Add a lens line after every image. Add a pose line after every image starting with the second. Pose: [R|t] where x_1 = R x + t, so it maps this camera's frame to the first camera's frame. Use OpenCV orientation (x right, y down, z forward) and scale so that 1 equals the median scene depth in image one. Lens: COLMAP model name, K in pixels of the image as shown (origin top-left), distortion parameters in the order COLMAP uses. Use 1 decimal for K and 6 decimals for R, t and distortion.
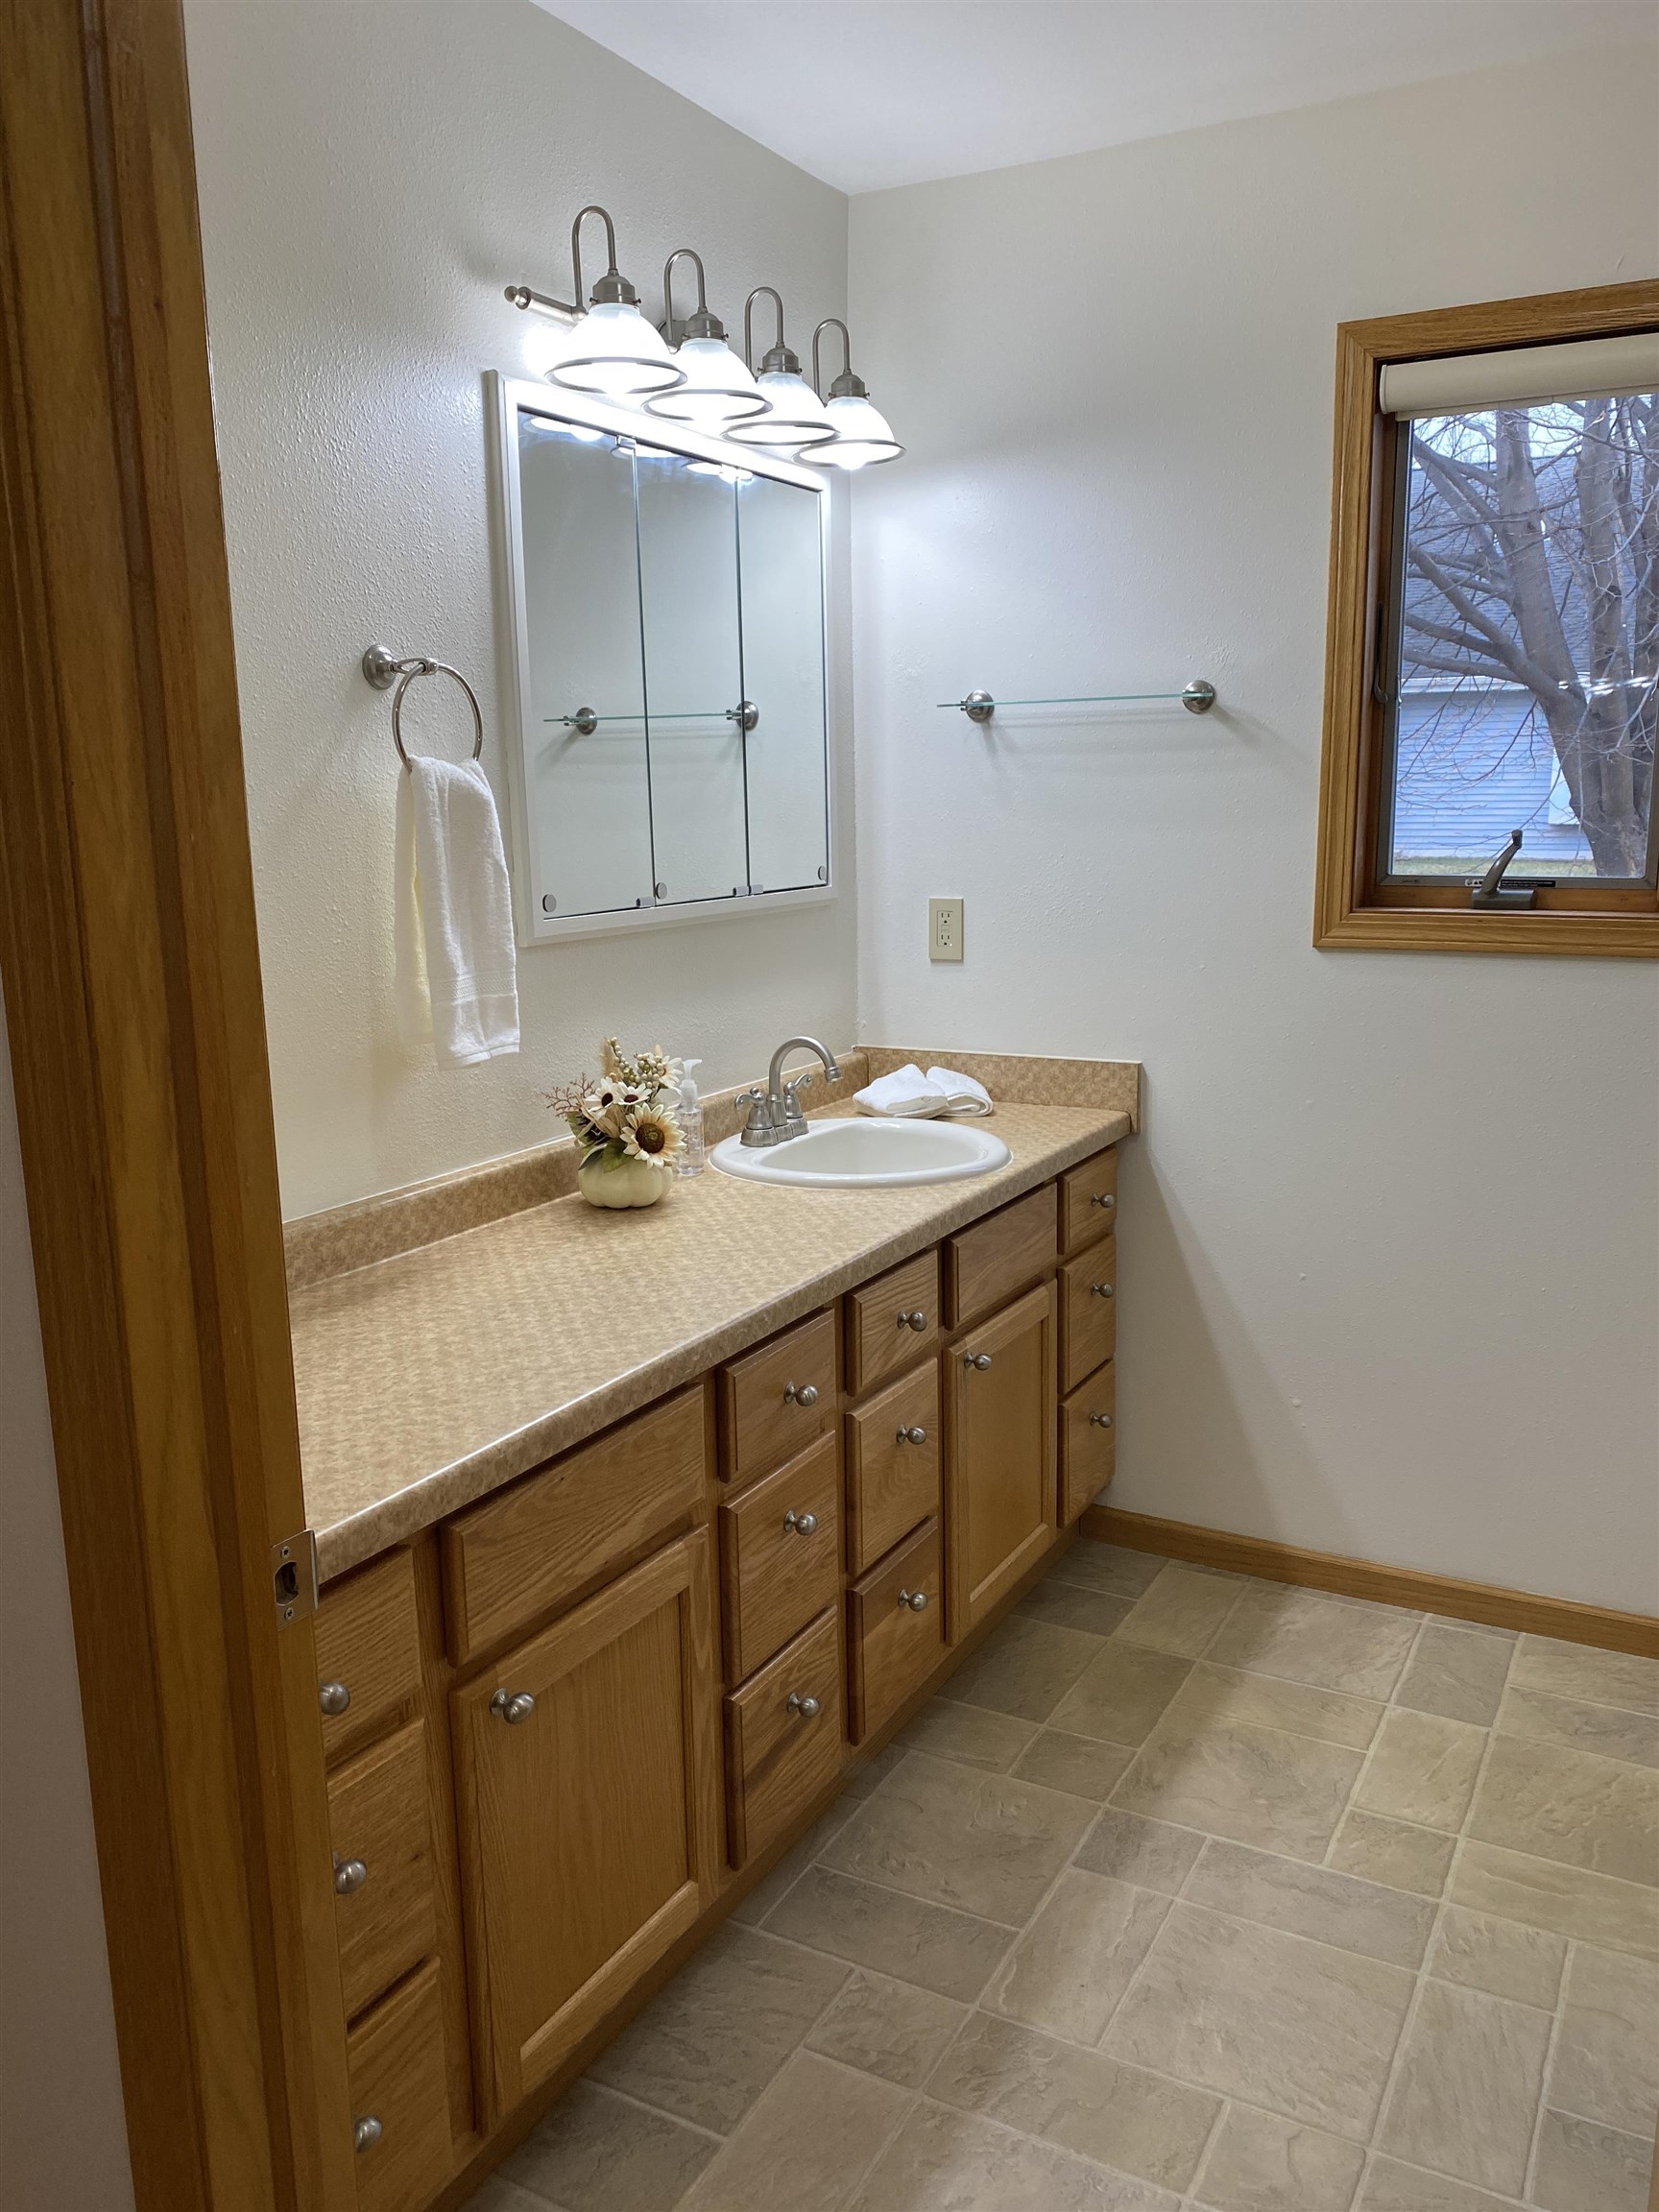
lens RADIAL K [[1685.3, 0, 829.5], [0, 1685.3, 1106.0], [0, 0, 1]] dist [0.086183, -0.129506]
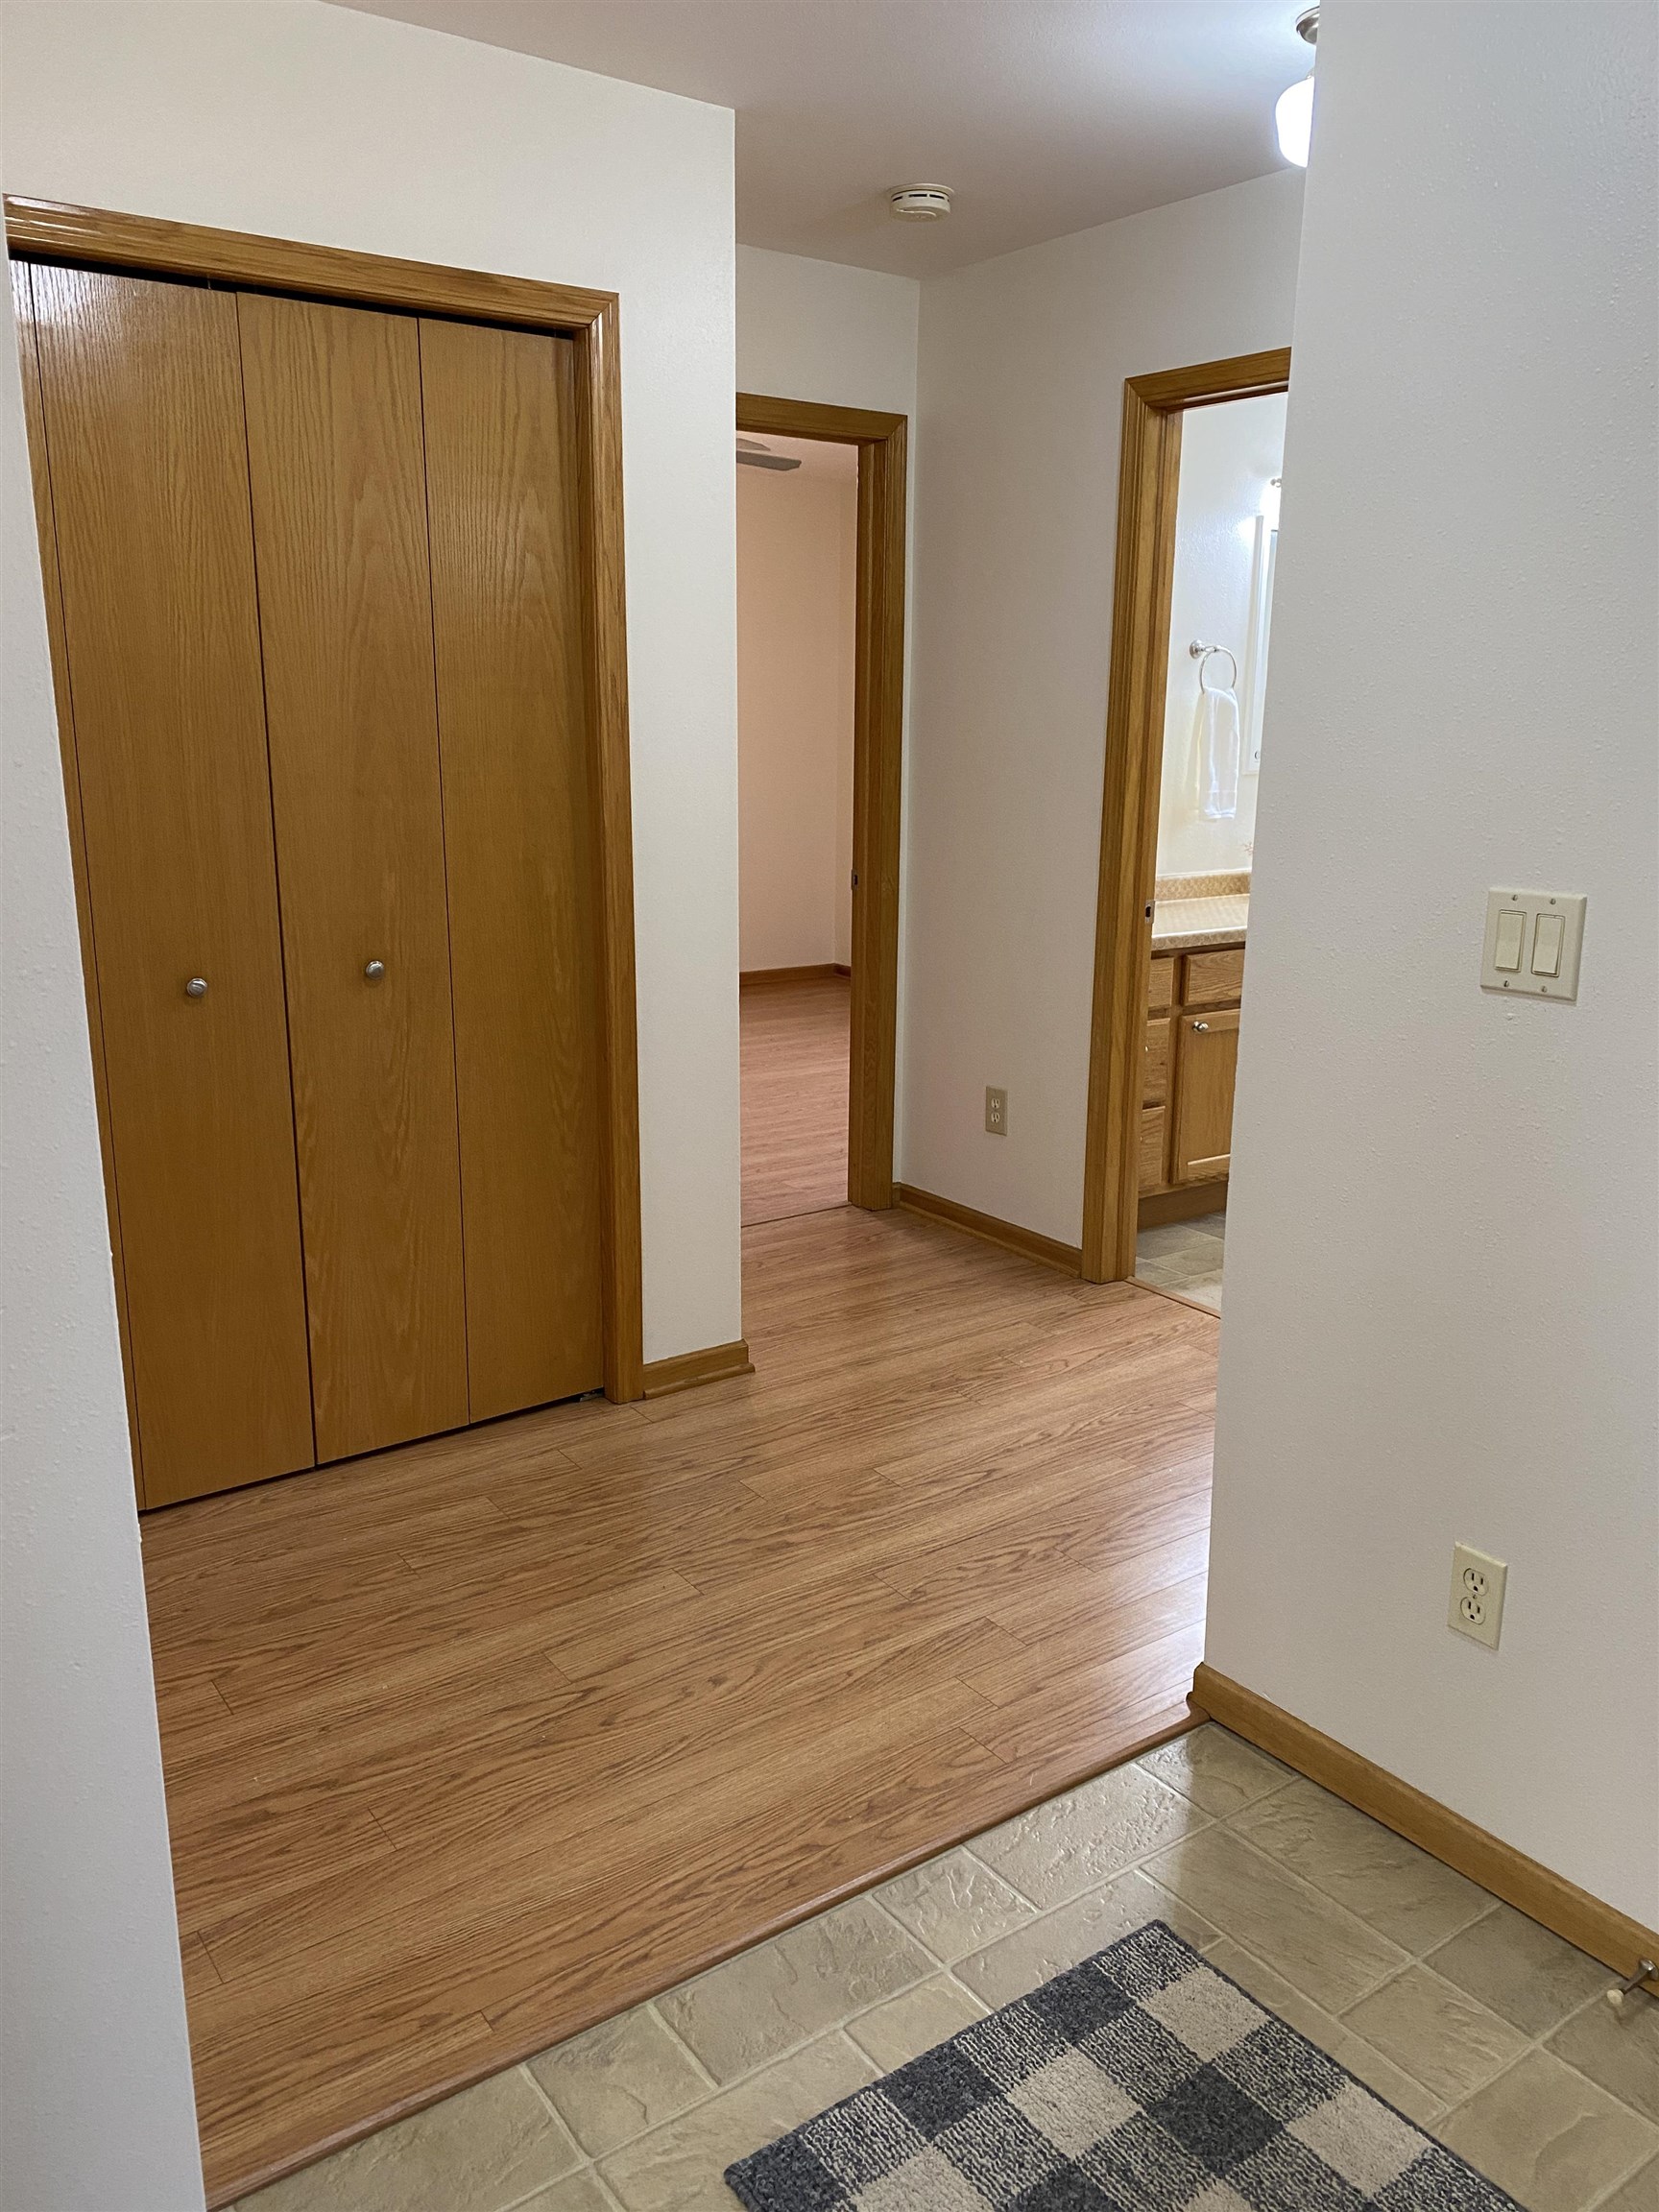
lens RADIAL K [[1685.3, 0, 829.5], [0, 1685.3, 1106.0], [0, 0, 1]] dist [0.086183, -0.129506]
pose [[0.903631, 0.124790, -0.409730, 0.292332], [-0.103225, 0.991869, 0.074434, 0.226442], [0.415687, -0.024967, 0.909165, -1.250151]]
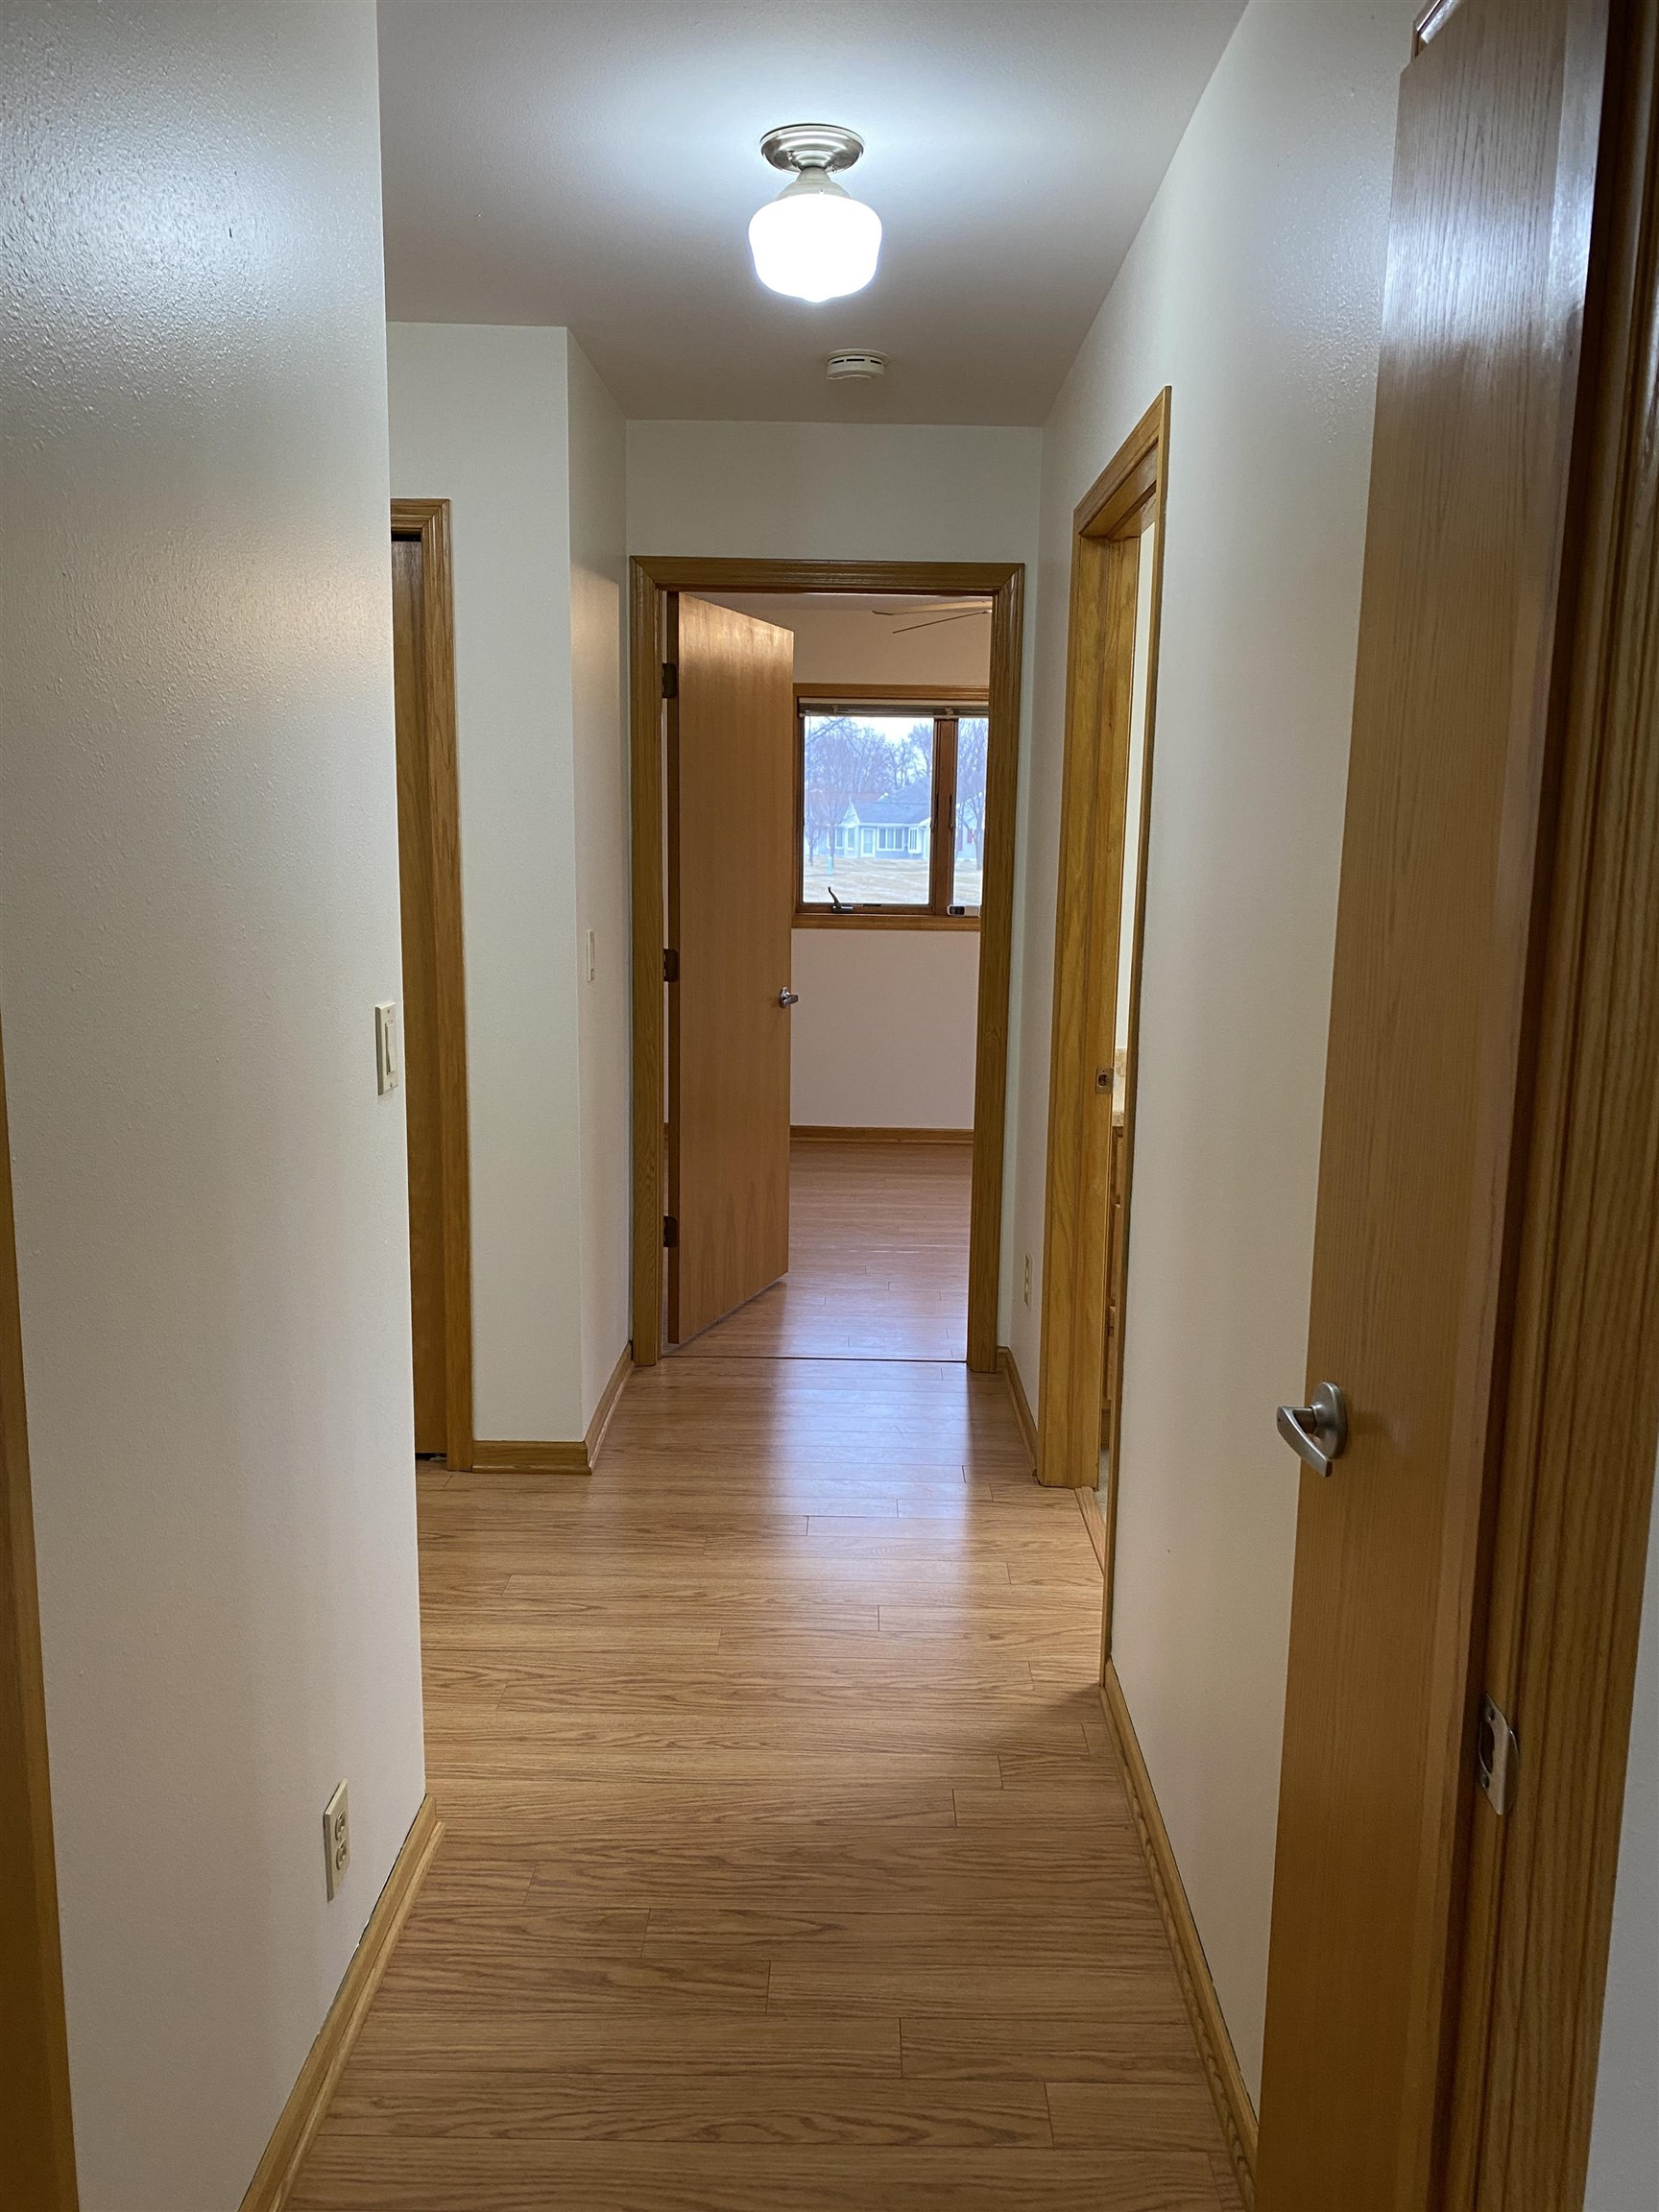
lens RADIAL K [[1694.9, 0, 823.9], [0, 1694.9, 1122.0], [0, 0, 1]] dist [0.092860, -0.128332]
pose [[0.472636, 0.172683, -0.864173, 1.087167], [-0.186962, 0.977940, 0.093162, 0.064347], [0.861197, 0.117536, 0.494495, -0.531655]]
